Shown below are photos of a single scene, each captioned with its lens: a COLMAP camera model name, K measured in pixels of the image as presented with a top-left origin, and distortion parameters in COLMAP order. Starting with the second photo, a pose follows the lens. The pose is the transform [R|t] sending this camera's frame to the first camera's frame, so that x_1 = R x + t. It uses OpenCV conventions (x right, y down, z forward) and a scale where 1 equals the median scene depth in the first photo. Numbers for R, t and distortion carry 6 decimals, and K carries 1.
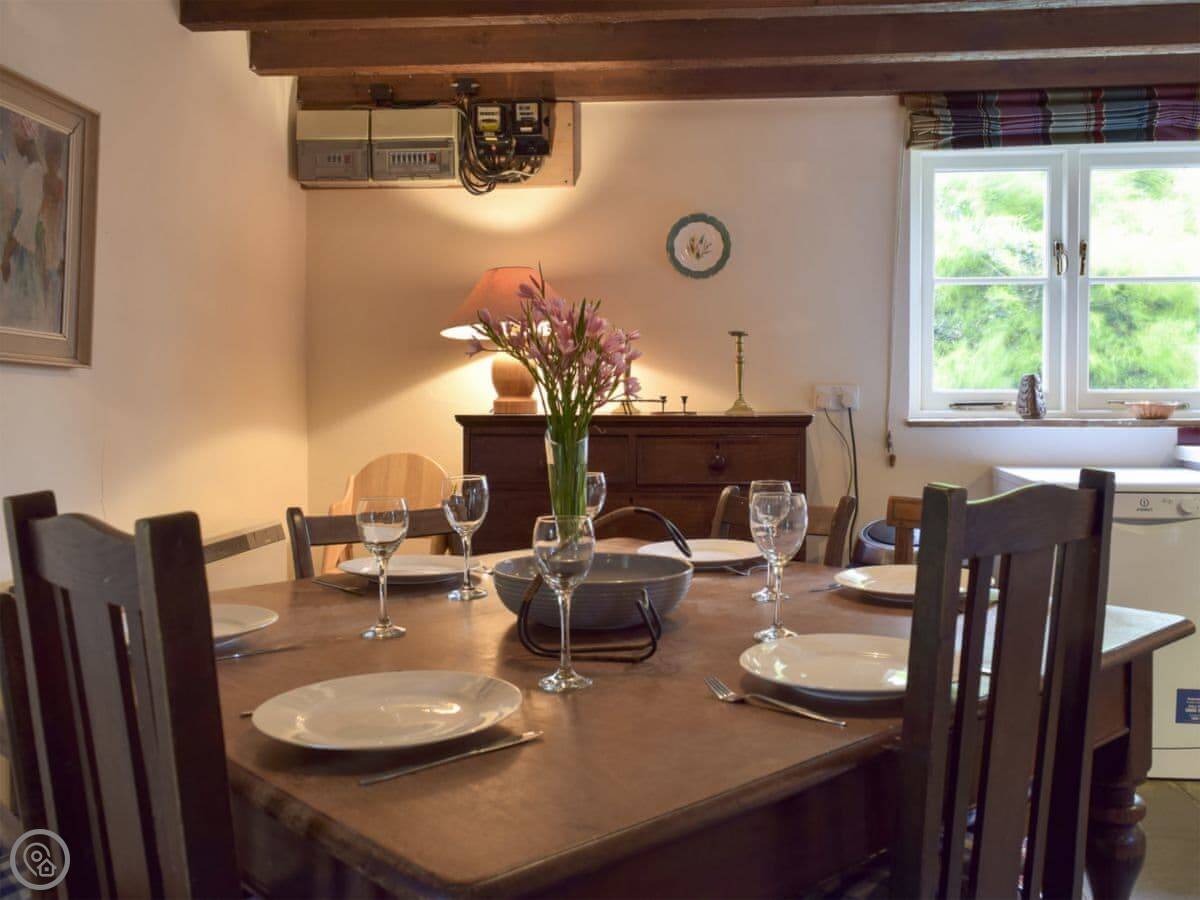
lens RADIAL K [[1059.0, 0, 661.0], [0, 1059.0, 420.1], [0, 0, 1]] dist [0.002302, 0.005605]
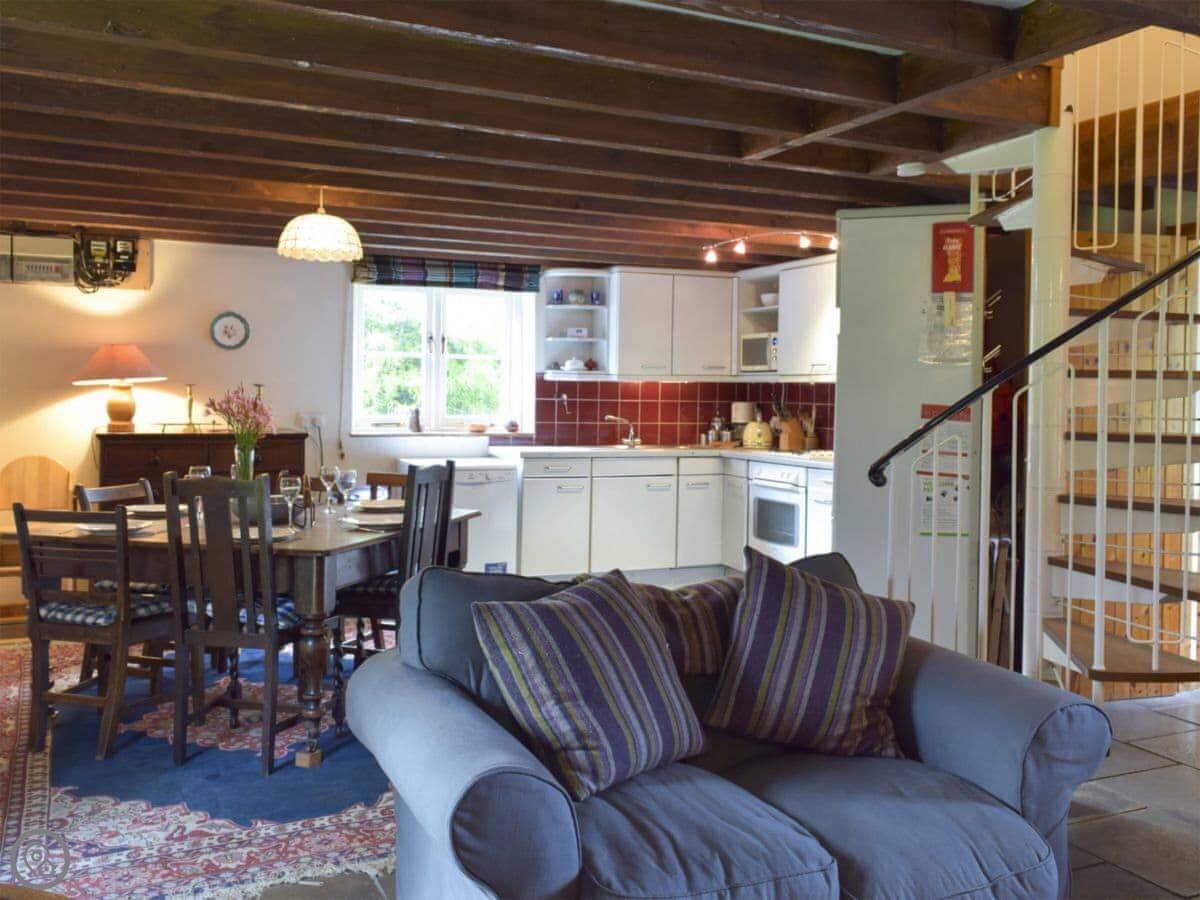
lens RADIAL K [[1067.4, 0, 592.3], [0, 1067.4, 446.7], [0, 0, 1]] dist [0.011094, 0.005098]
pose [[0.866788, -0.011543, 0.498543, -0.323992], [-0.005643, 0.999441, 0.032951, -0.040697], [-0.498644, -0.031374, 0.866239, -0.789516]]
